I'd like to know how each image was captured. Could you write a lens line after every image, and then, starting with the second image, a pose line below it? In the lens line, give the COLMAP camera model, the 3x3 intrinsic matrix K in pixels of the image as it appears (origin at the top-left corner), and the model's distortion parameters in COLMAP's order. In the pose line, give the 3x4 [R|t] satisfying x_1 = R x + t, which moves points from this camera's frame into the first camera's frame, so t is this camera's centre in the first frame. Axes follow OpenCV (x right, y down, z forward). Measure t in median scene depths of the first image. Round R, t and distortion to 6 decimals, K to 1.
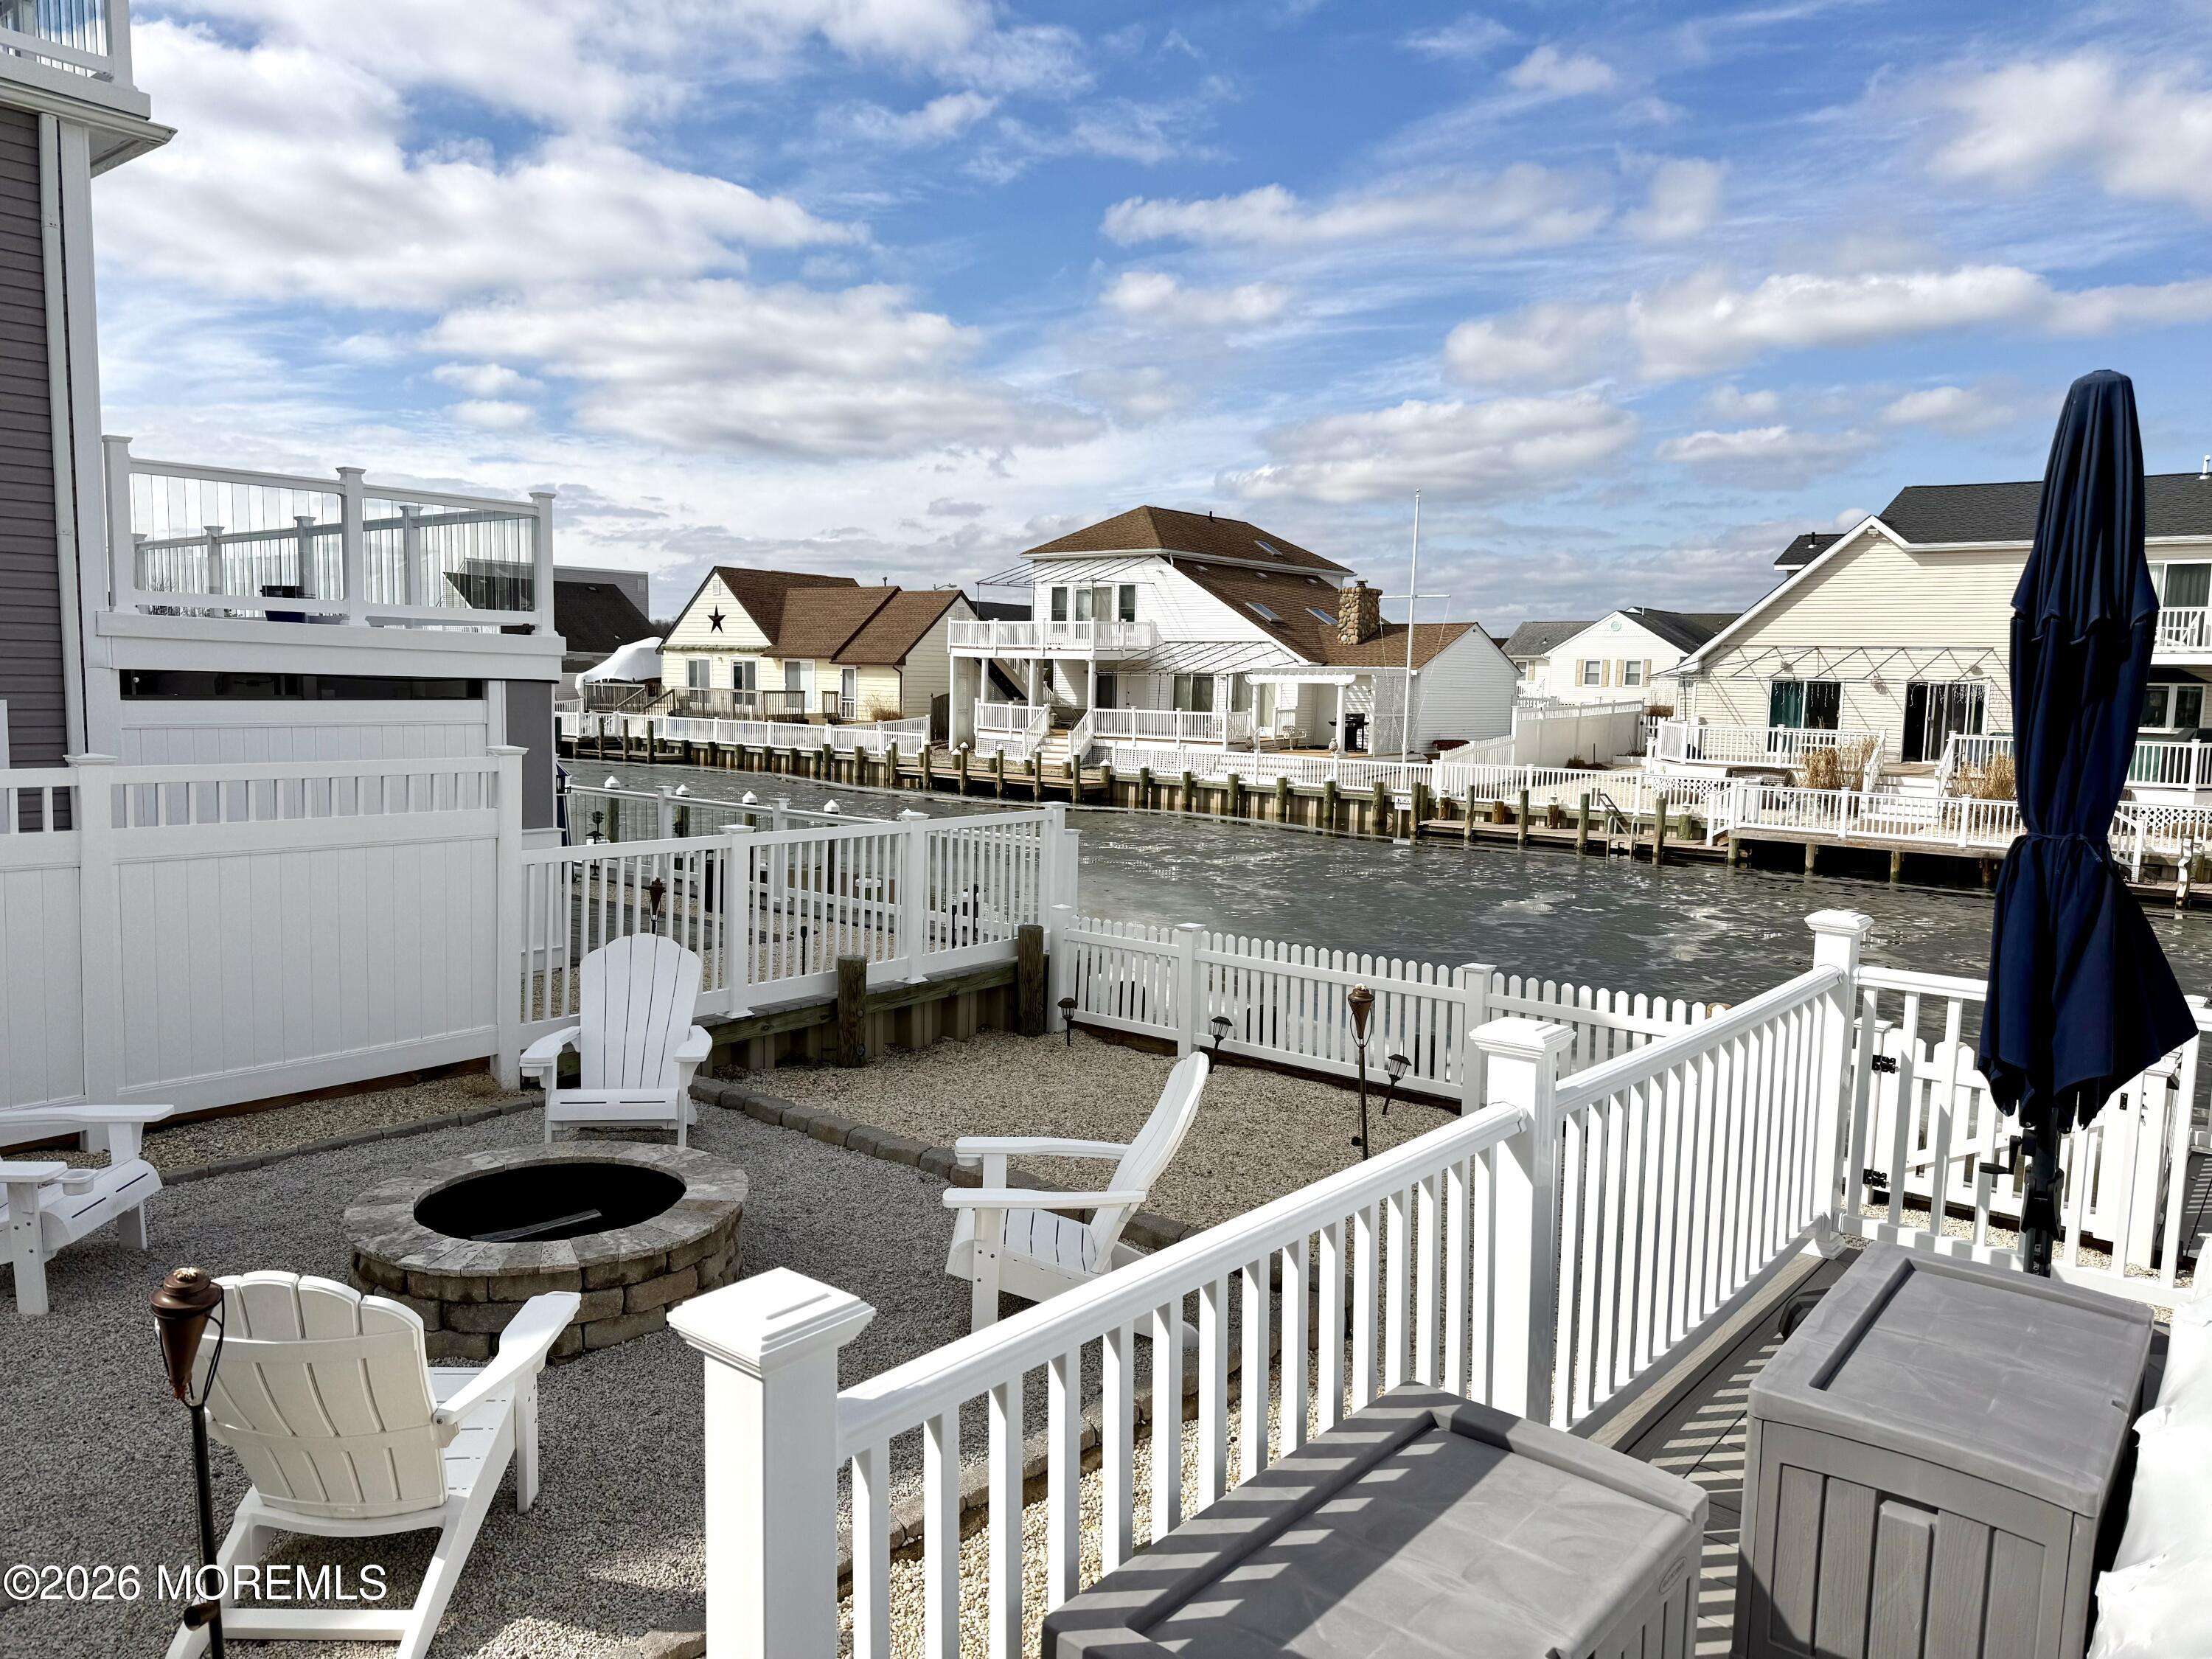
lens RADIAL K [[1548.0, 0, 1110.4], [0, 1548.0, 849.7], [0, 0, 1]] dist [0.062557, -0.075308]
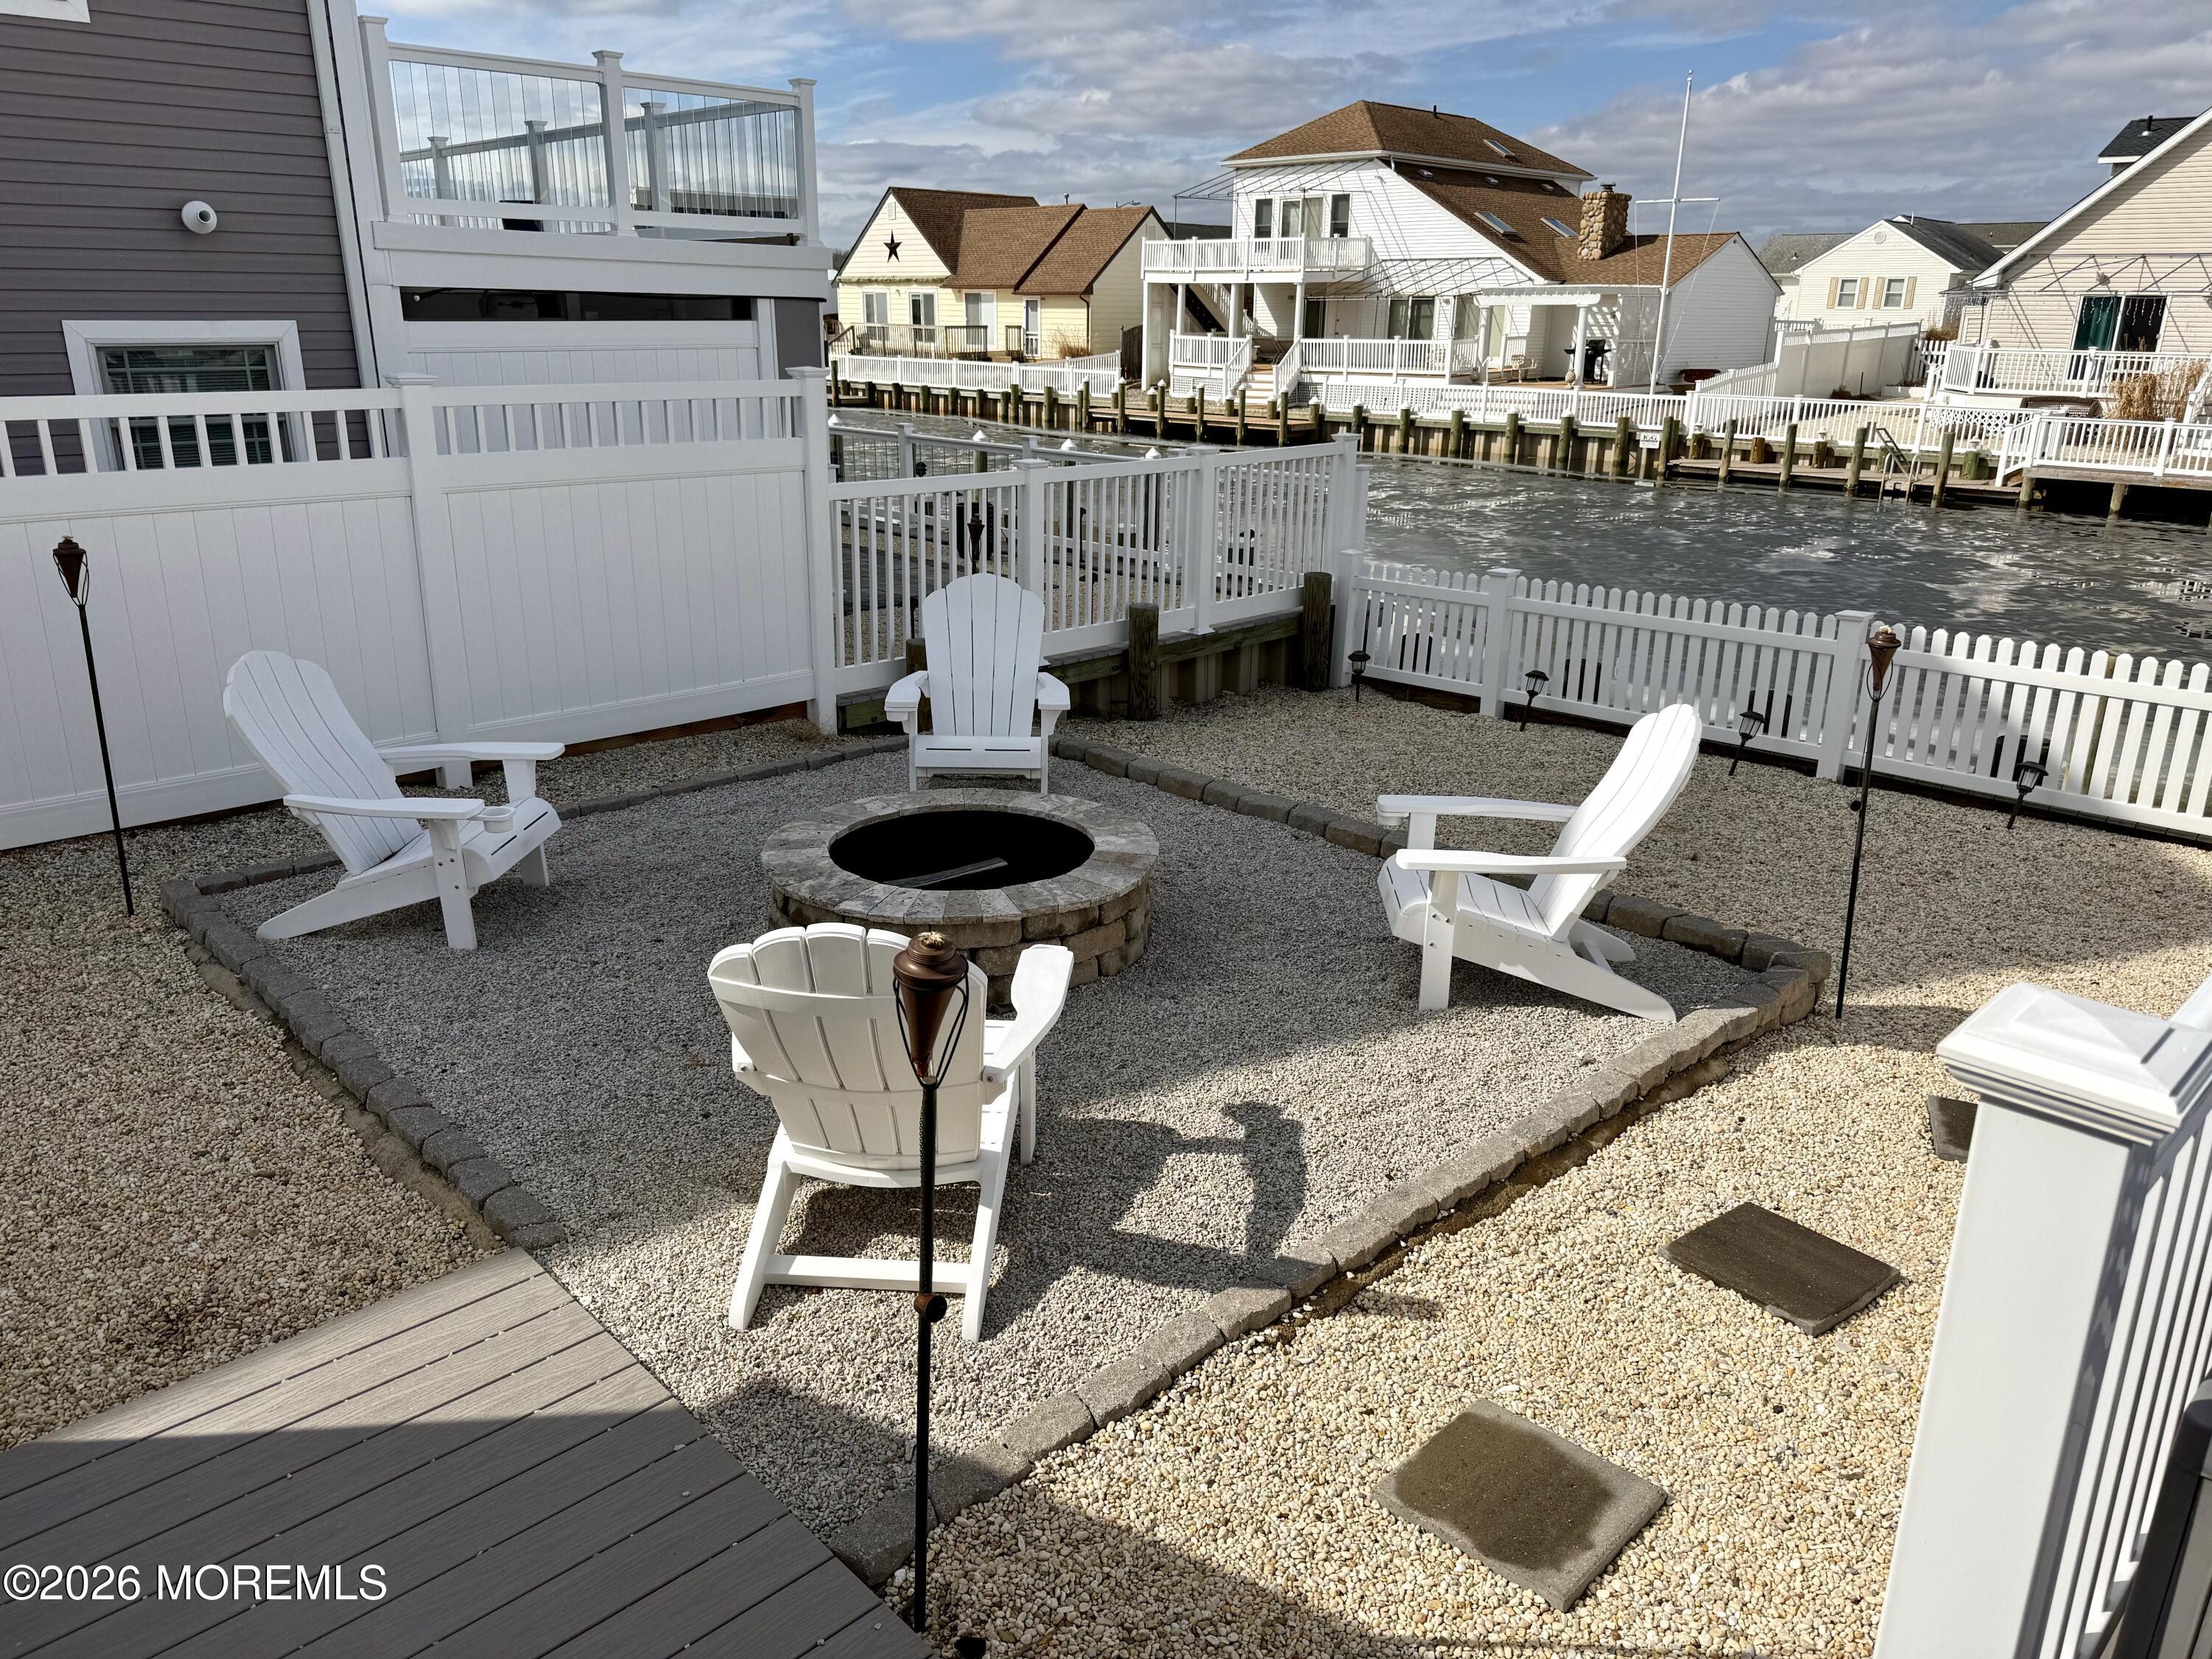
lens RADIAL K [[1548.0, 0, 1106.9], [0, 1548.0, 860.2], [0, 0, 1]] dist [0.062557, -0.075308]
pose [[0.994408, 0.022528, -0.103176, -0.028107], [0.001333, 0.974226, 0.225569, 0.002604], [0.105599, -0.224445, 0.968748, 0.013596]]
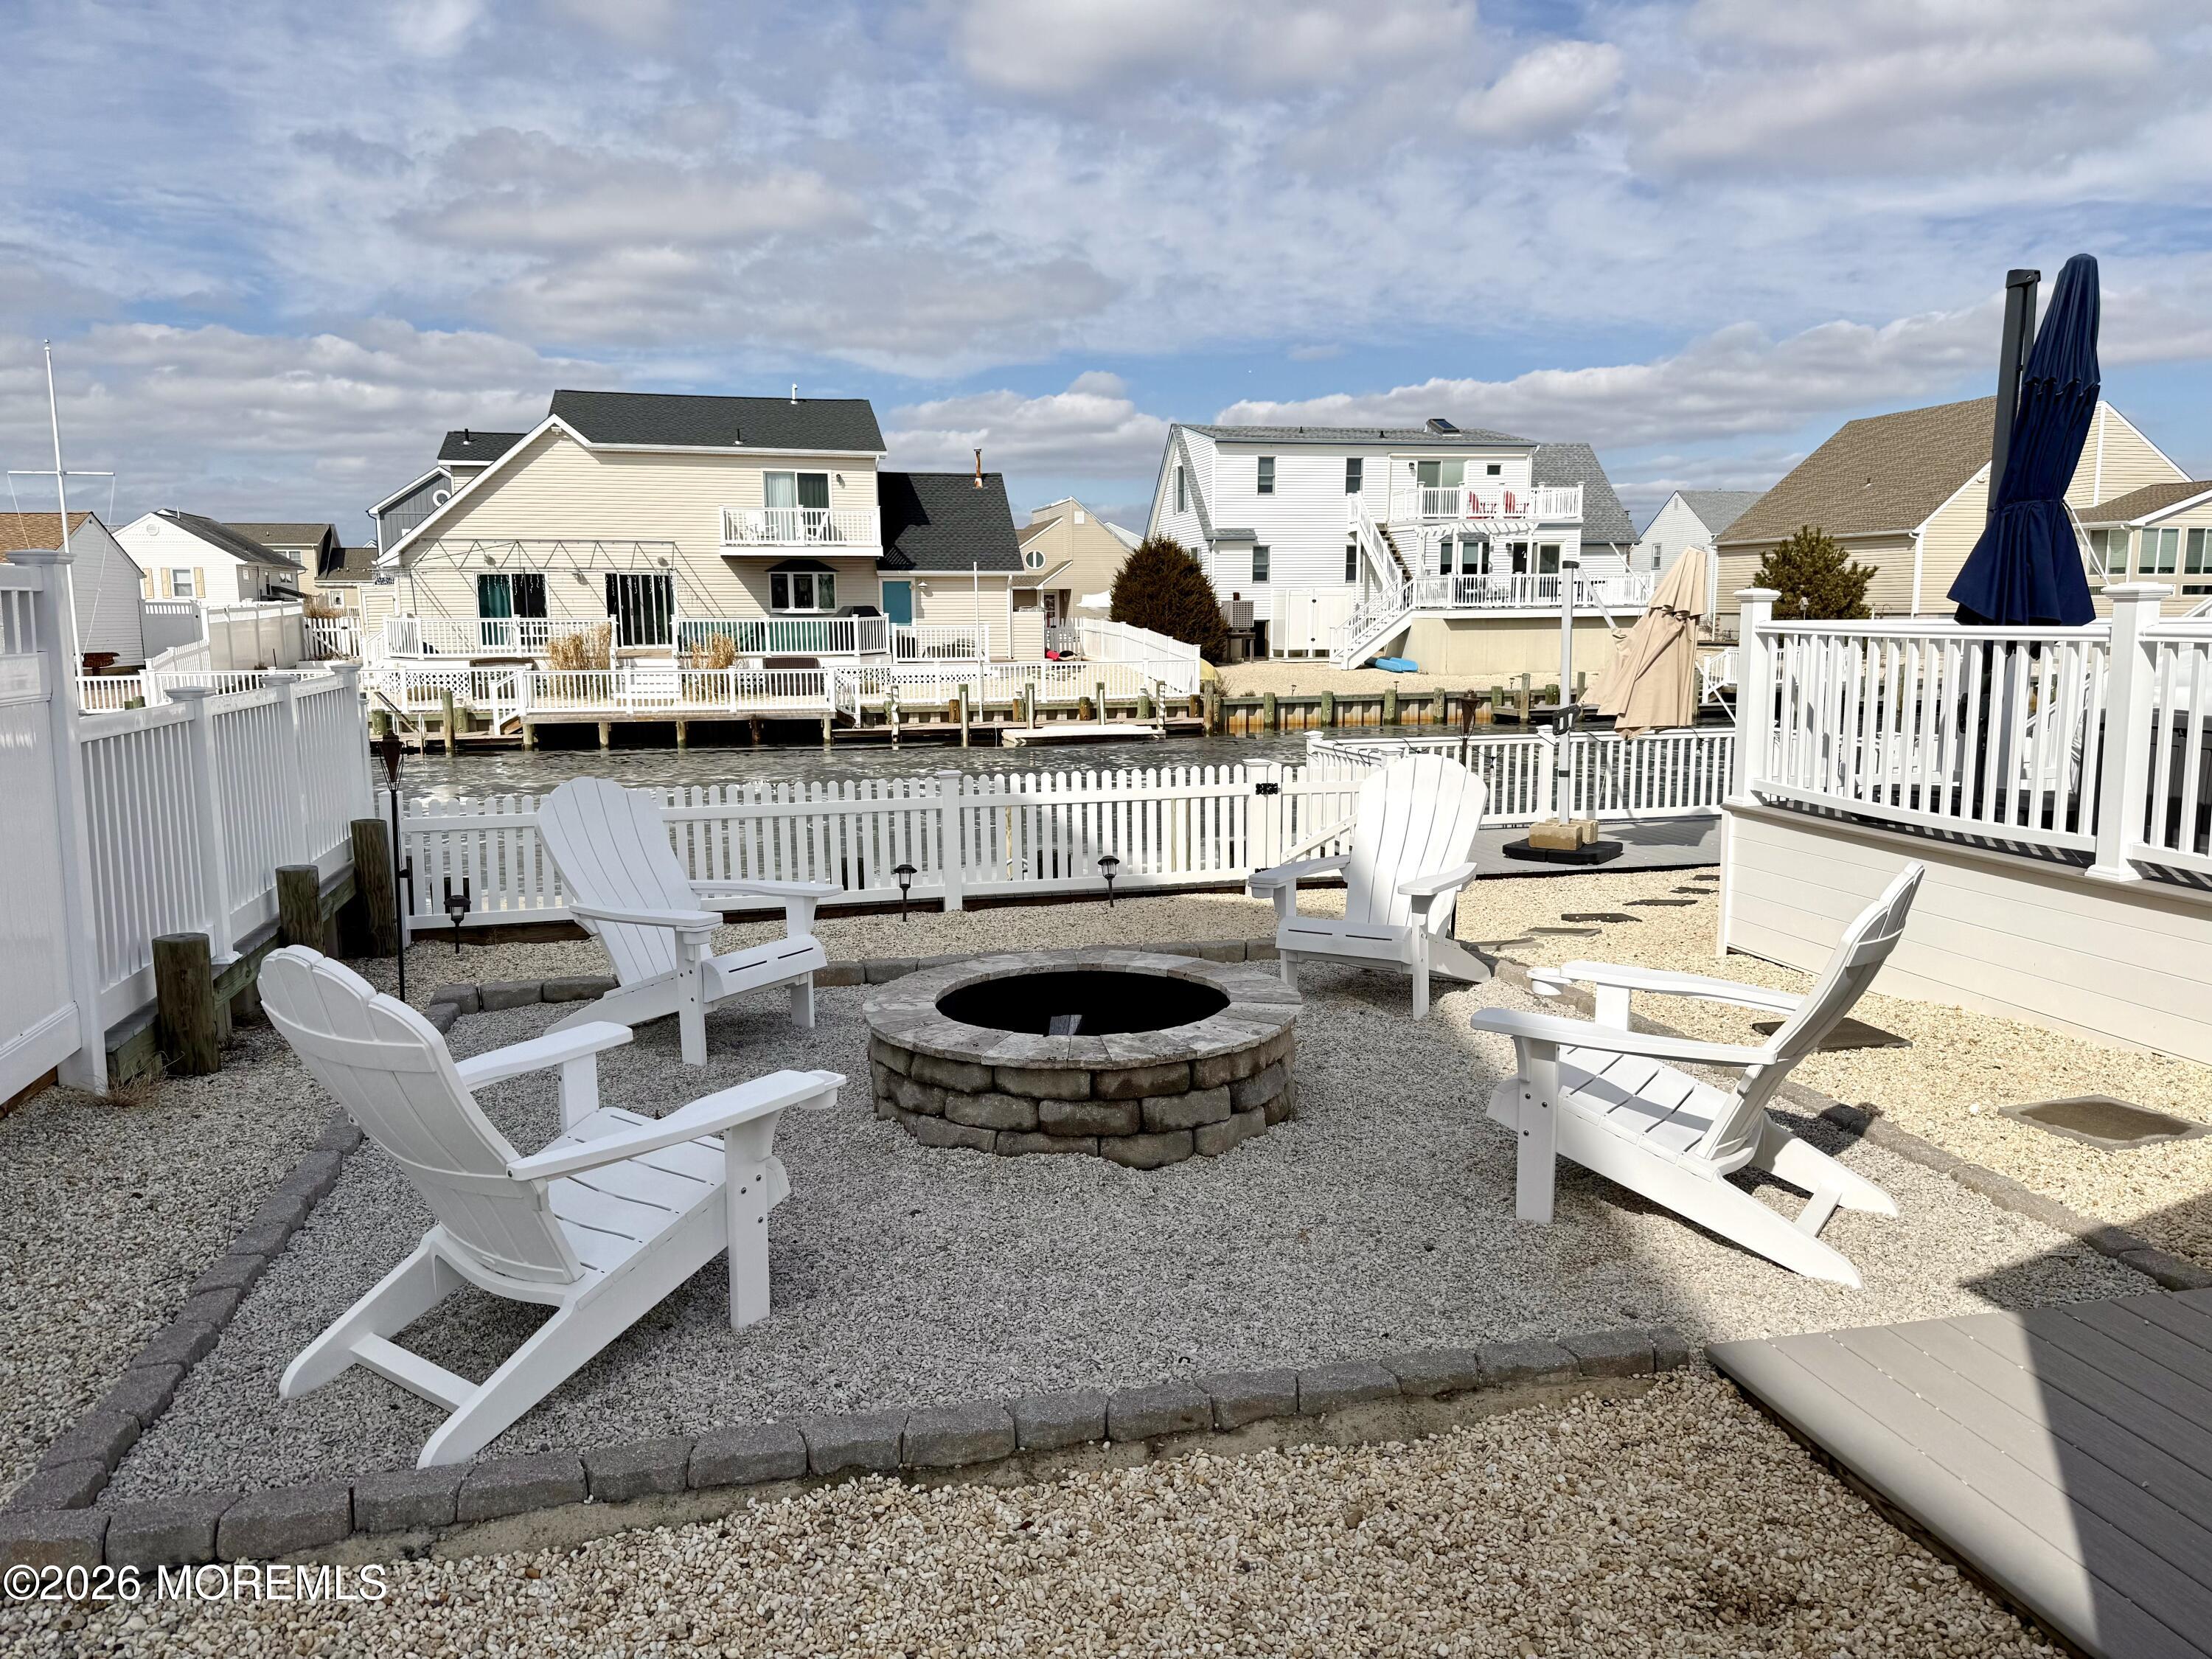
lens RADIAL K [[1548.0, 0, 1115.7], [0, 1548.0, 841.3], [0, 0, 1]] dist [0.062557, -0.075308]
pose [[0.595805, -0.146180, 0.789713, -0.159120], [0.111130, 0.988843, 0.099197, 0.008345], [-0.795403, 0.028659, 0.605403, 0.072474]]
